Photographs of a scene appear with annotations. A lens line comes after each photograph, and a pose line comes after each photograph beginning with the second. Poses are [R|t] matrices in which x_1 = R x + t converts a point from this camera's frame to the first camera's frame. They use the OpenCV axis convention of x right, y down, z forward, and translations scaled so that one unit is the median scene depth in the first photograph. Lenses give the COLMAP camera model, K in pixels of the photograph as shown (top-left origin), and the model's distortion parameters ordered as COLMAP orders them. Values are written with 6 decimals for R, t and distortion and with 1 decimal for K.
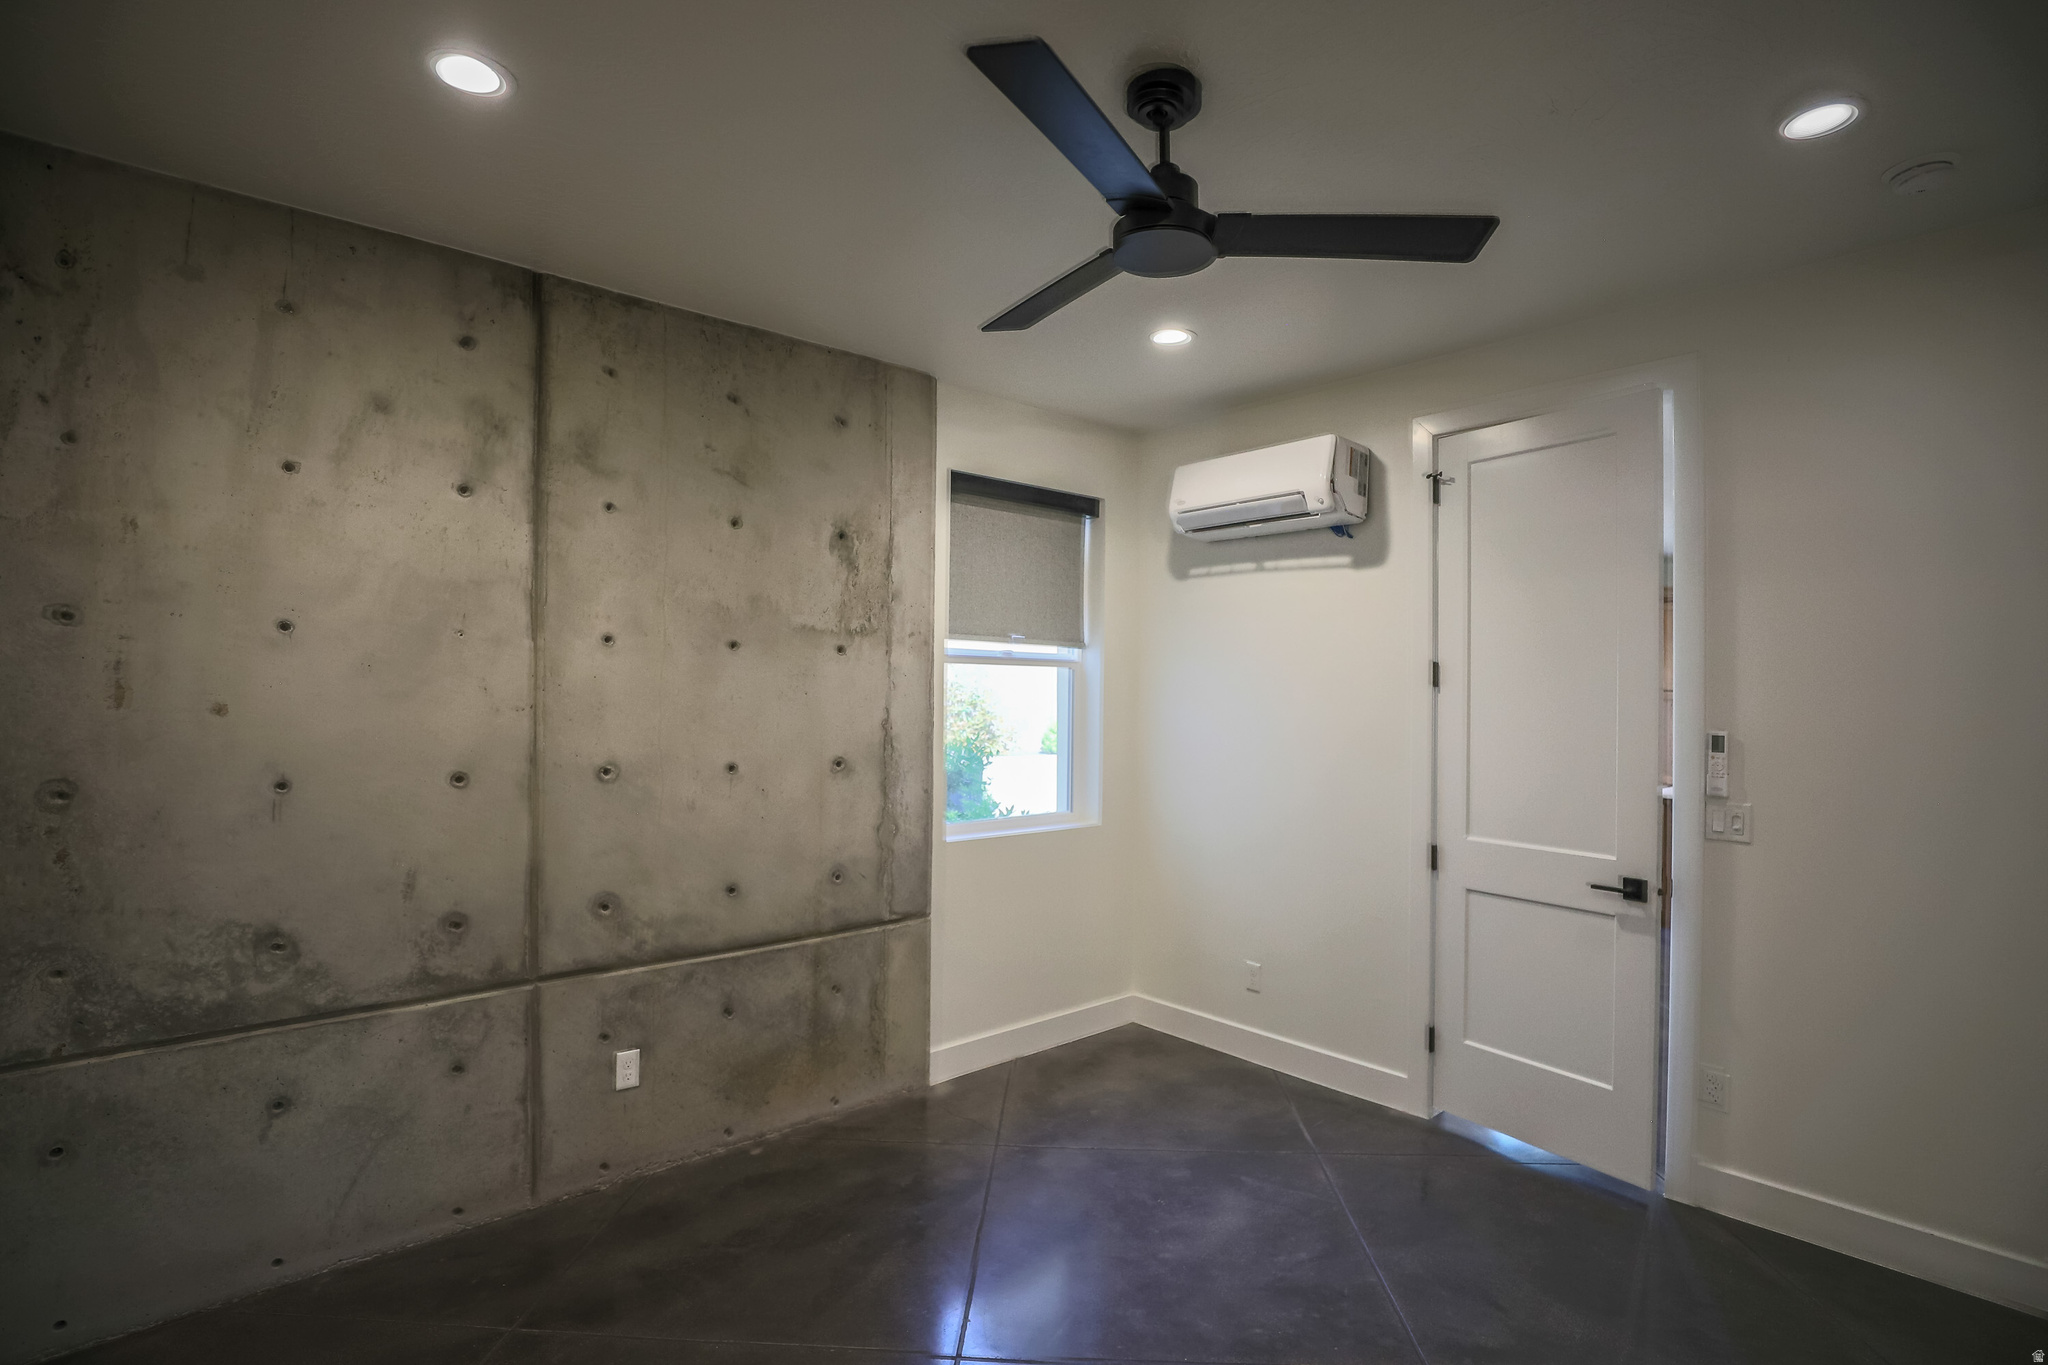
lens RADIAL K [[1004.8, 0, 1032.2], [0, 1004.8, 697.3], [0, 0, 1]] dist [-0.041335, 0.010305]
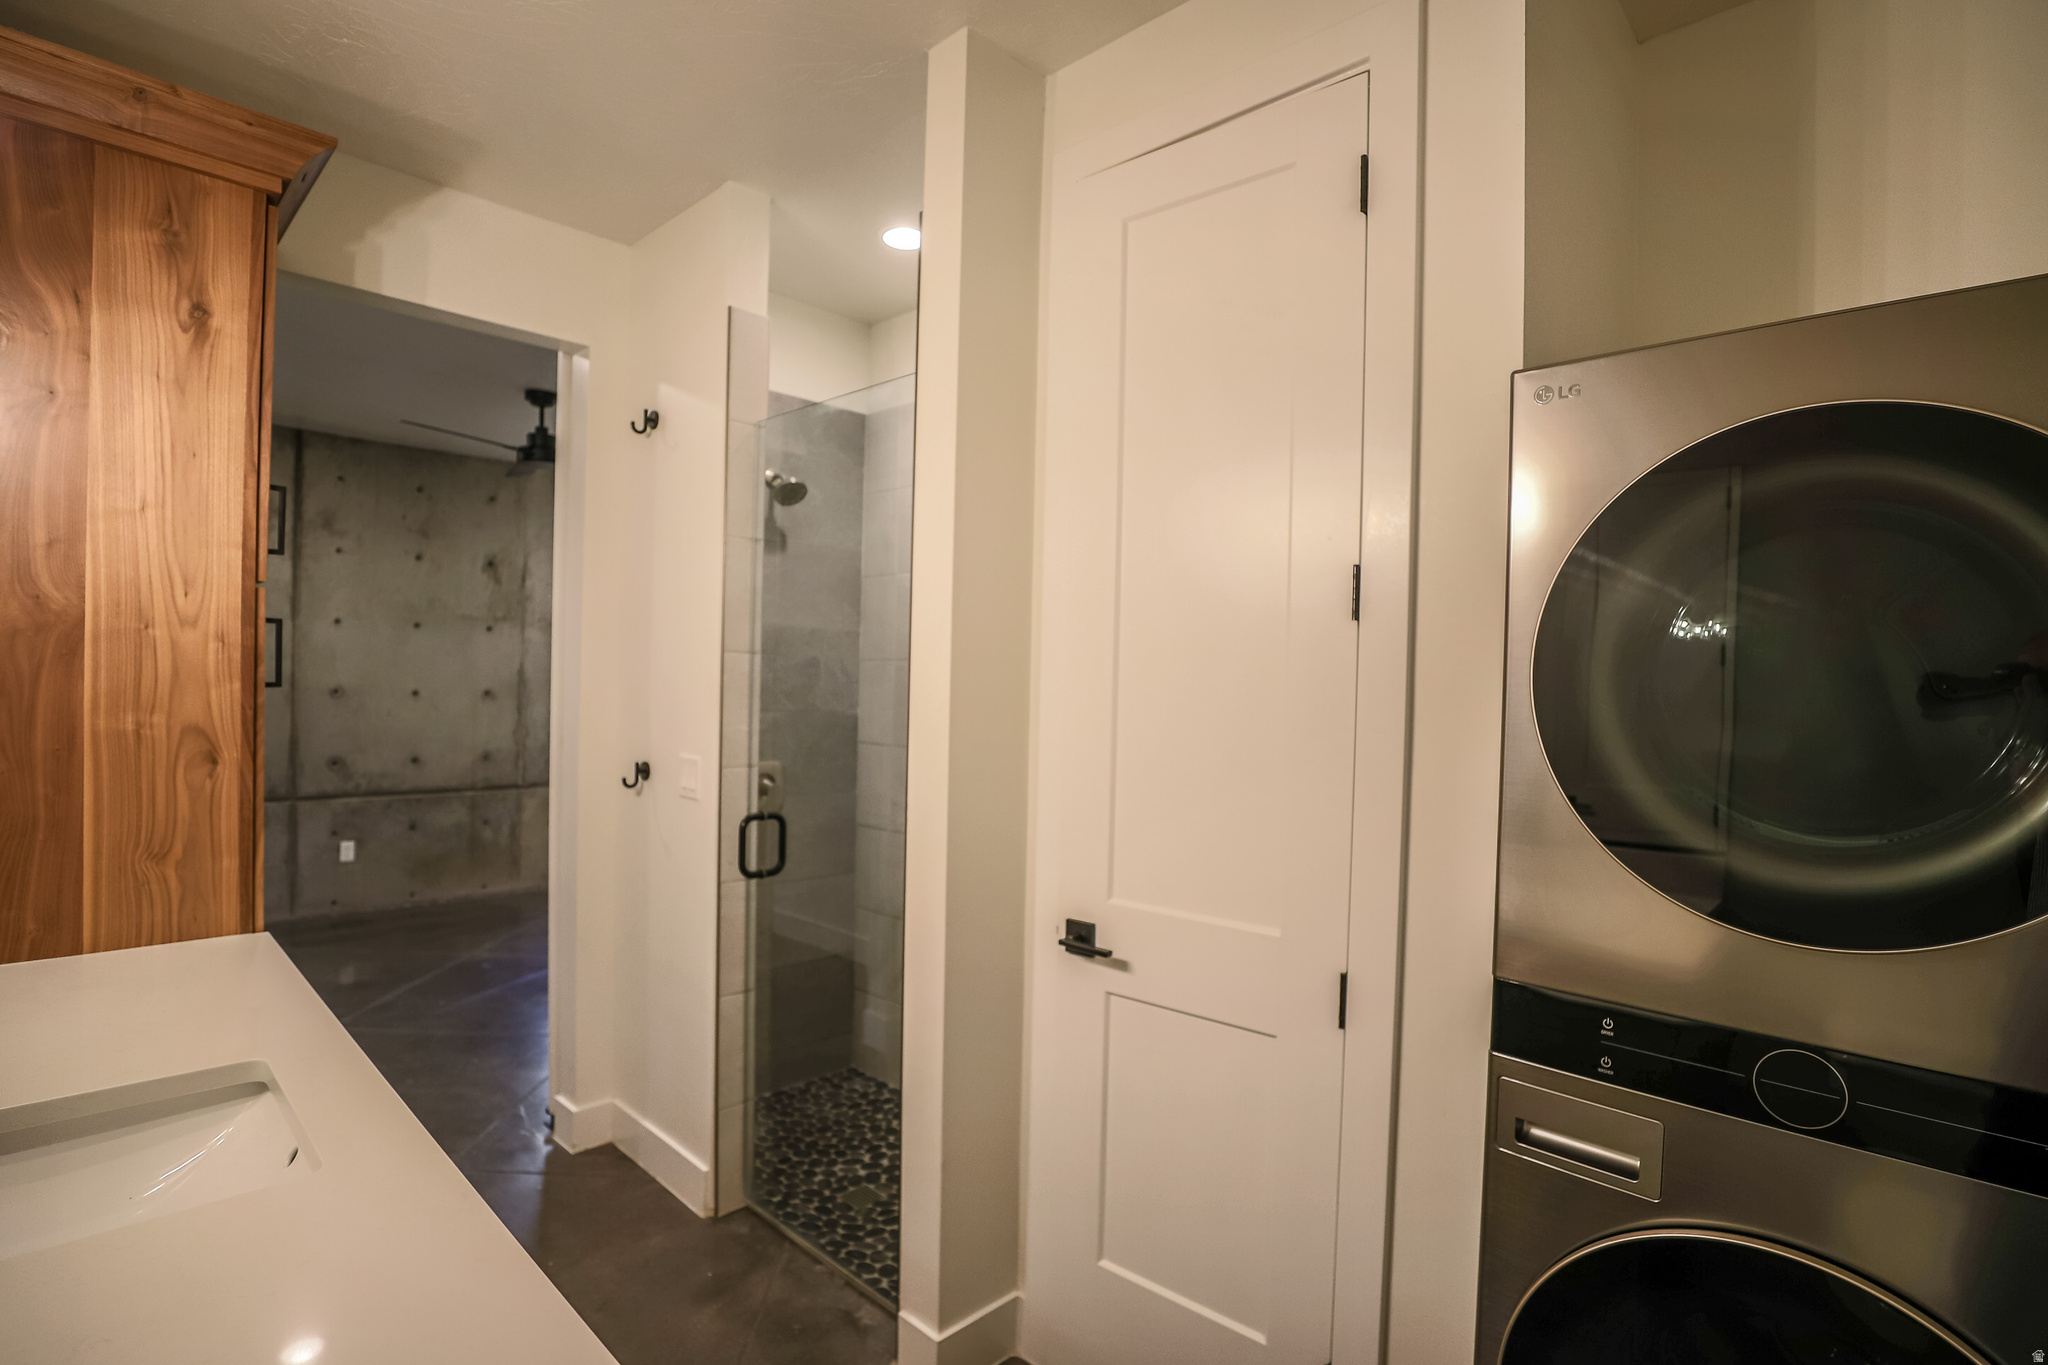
lens RADIAL K [[1004.8, 0, 1020.0], [0, 1004.8, 691.2], [0, 0, 1]] dist [-0.041335, 0.010305]
pose [[0.997894, 0.012144, 0.063725, 0.676618], [-0.012635, 0.999893, 0.007306, 0.040064], [-0.063629, -0.008096, 0.997941, -0.859231]]
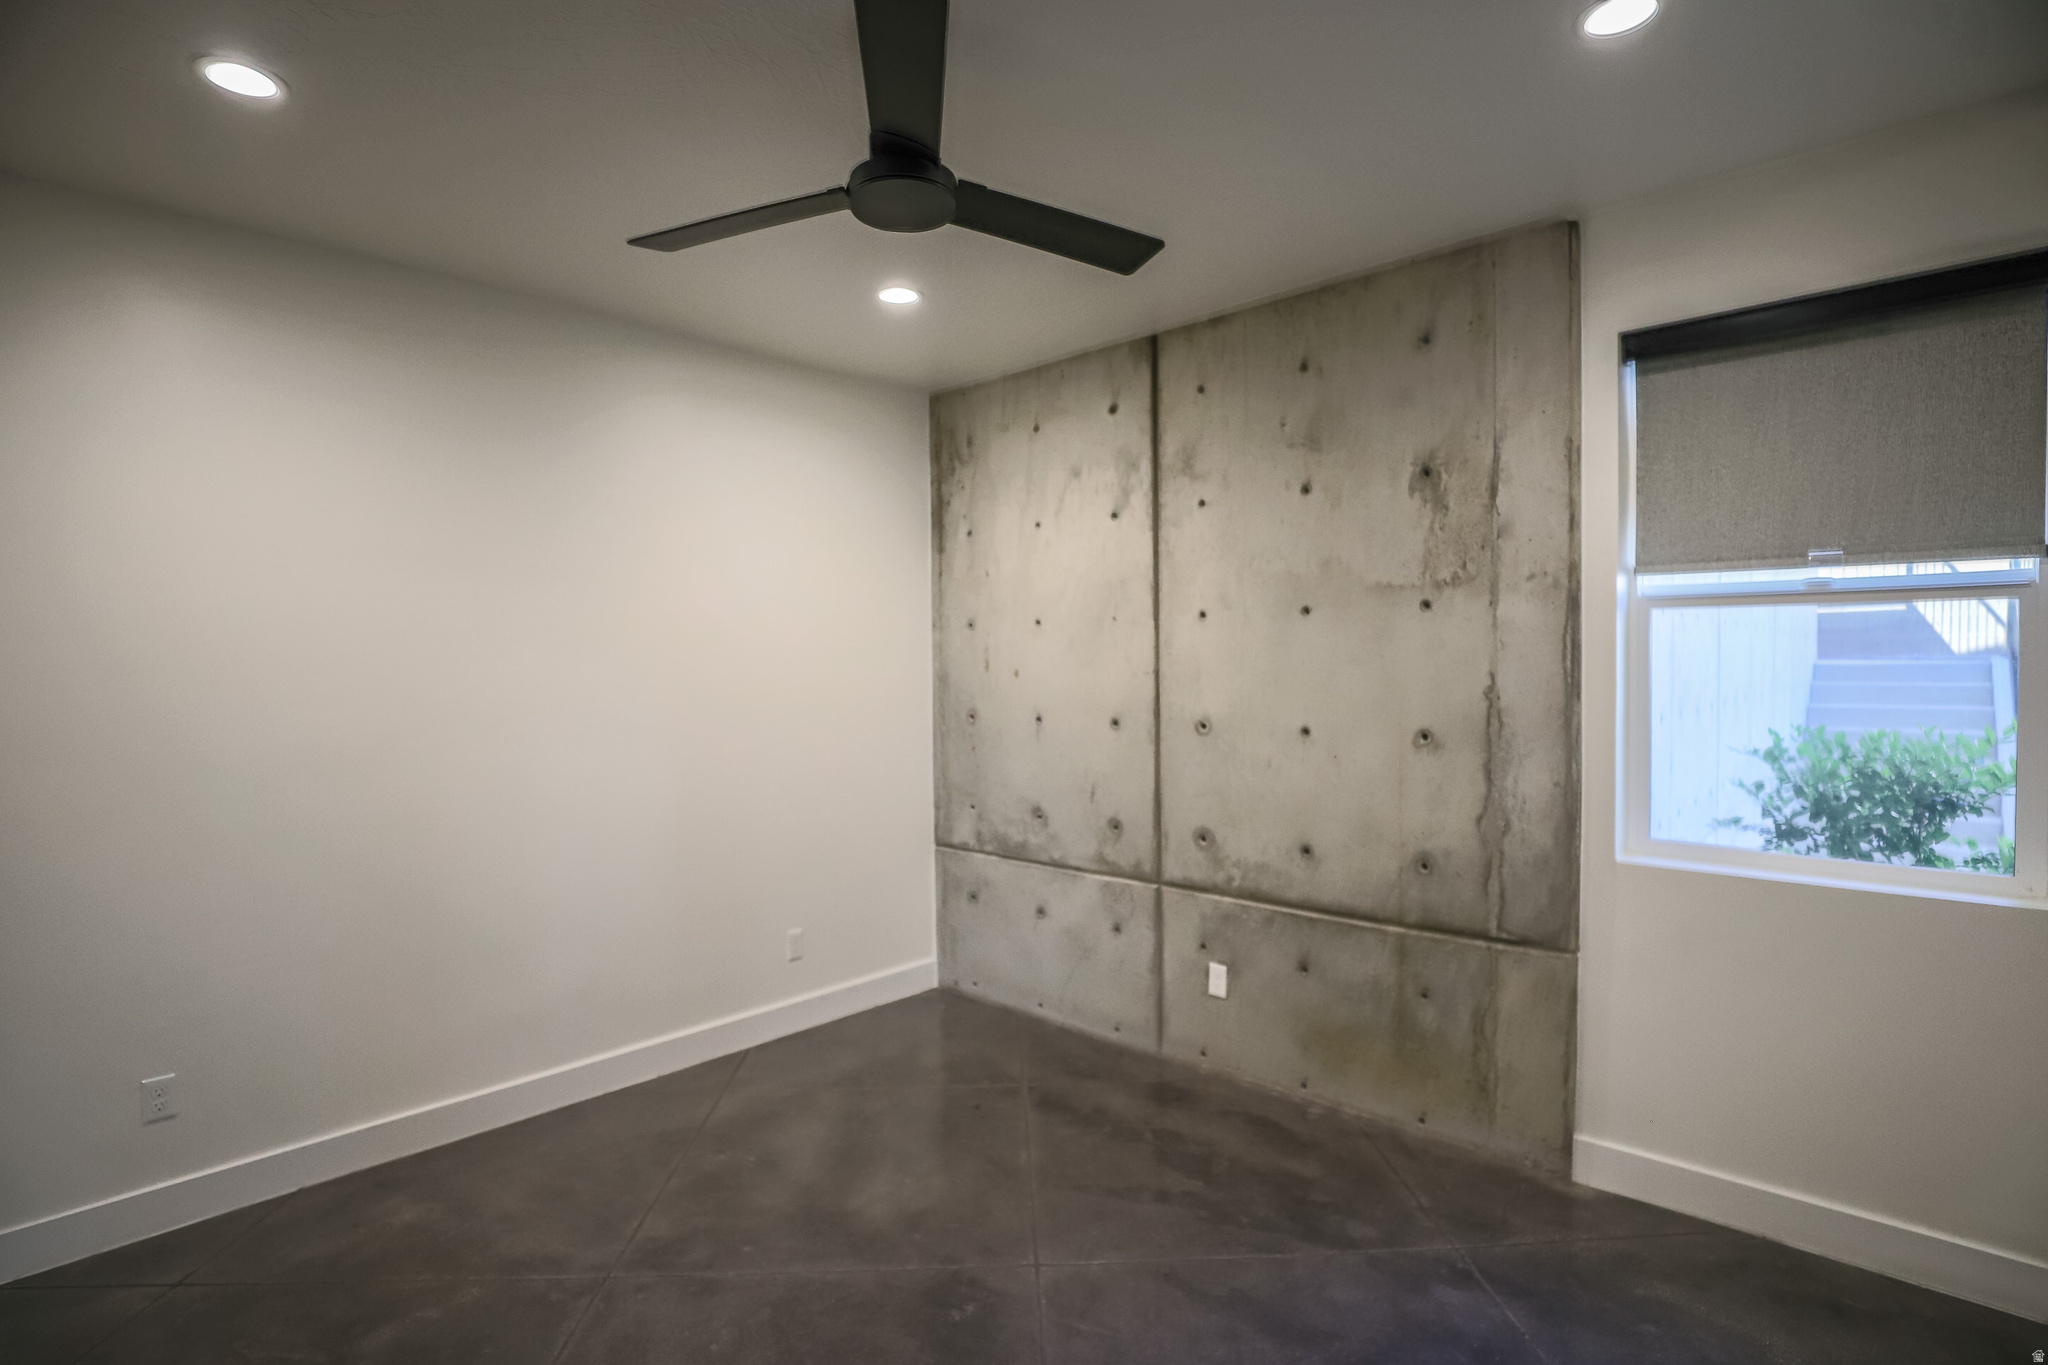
lens RADIAL K [[1004.8, 0, 1036.9], [0, 1004.8, 708.0], [0, 0, 1]] dist [-0.041335, 0.010305]
pose [[0.092342, 0.029237, -0.995298, 0.688931], [0.004915, 0.999543, 0.029818, 0.014567], [0.995715, -0.007645, 0.092157, 0.632523]]
